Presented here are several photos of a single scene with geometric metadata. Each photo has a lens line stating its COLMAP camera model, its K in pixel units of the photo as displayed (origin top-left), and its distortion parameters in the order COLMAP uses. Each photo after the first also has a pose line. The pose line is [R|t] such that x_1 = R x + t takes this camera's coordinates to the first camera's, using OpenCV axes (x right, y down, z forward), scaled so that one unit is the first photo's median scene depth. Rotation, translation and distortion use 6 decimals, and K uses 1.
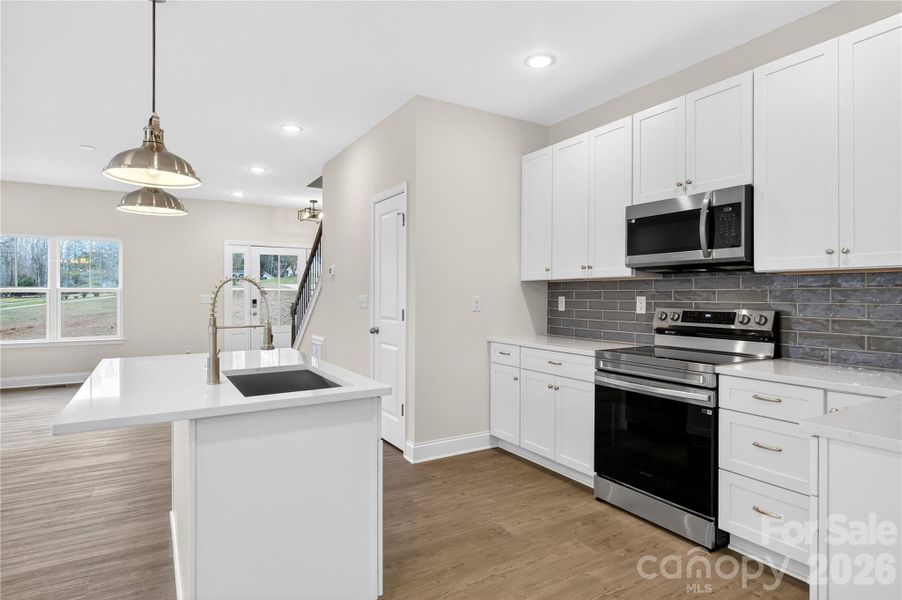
lens RADIAL K [[493.0, 0, 451.0], [0, 493.0, 300.0], [0, 0, 1]] dist [0.001581, 0.000217]
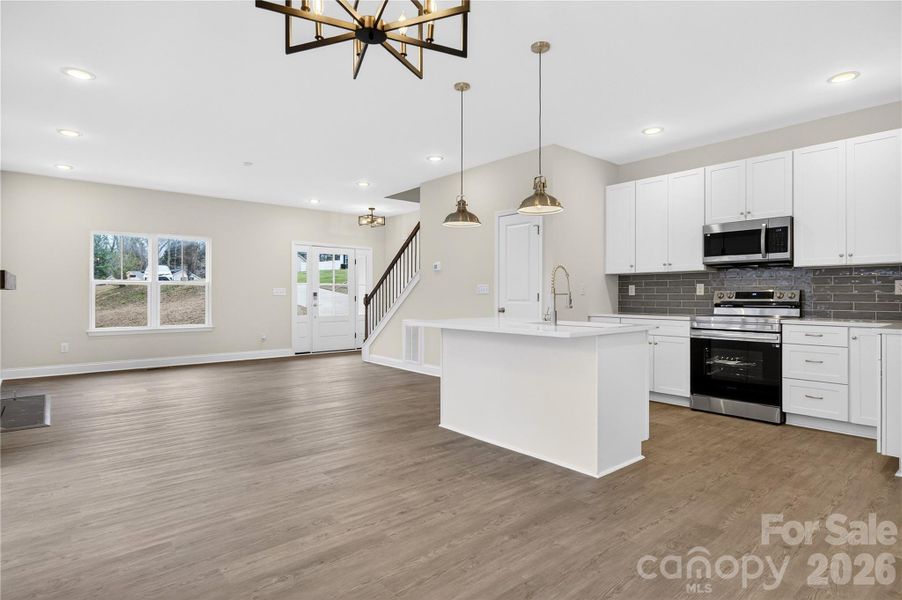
lens RADIAL K [[476.4, 0, 451.0], [0, 476.4, 300.0], [0, 0, 1]] dist [-0.001911, -0.000607]
pose [[0.989462, -0.002237, 0.144778, -0.687975], [0.002310, 0.999997, -0.000331, 0.048618], [-0.144777, 0.000662, 0.989464, -0.402567]]
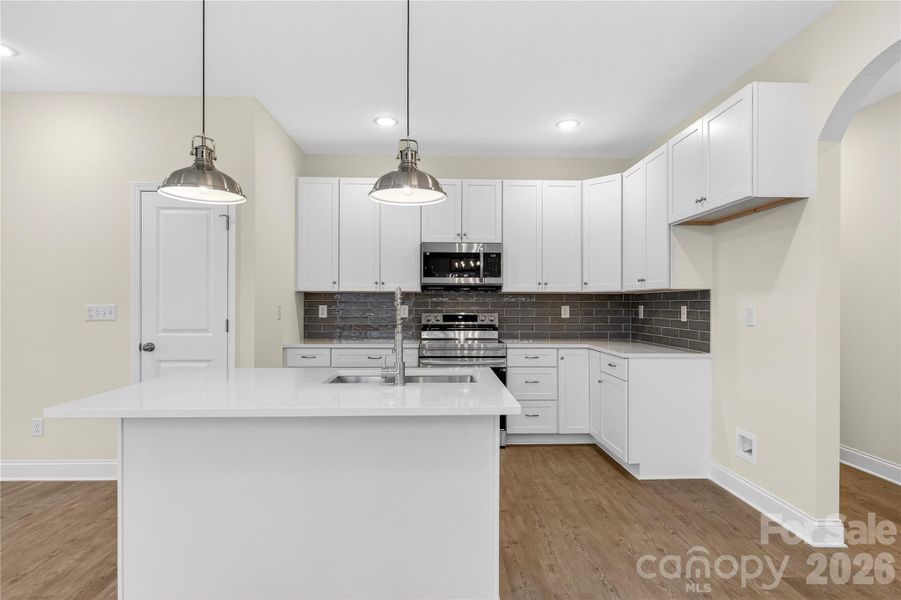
lens RADIAL K [[483.4, 0, 453.3], [0, 483.4, 307.9], [0, 0, 1]] dist [-0.002380, -0.000591]
pose [[0.498294, -0.006135, 0.866986, -0.854279], [0.007313, 0.999969, 0.002874, -0.003253], [-0.866977, 0.004908, 0.498324, 0.227158]]
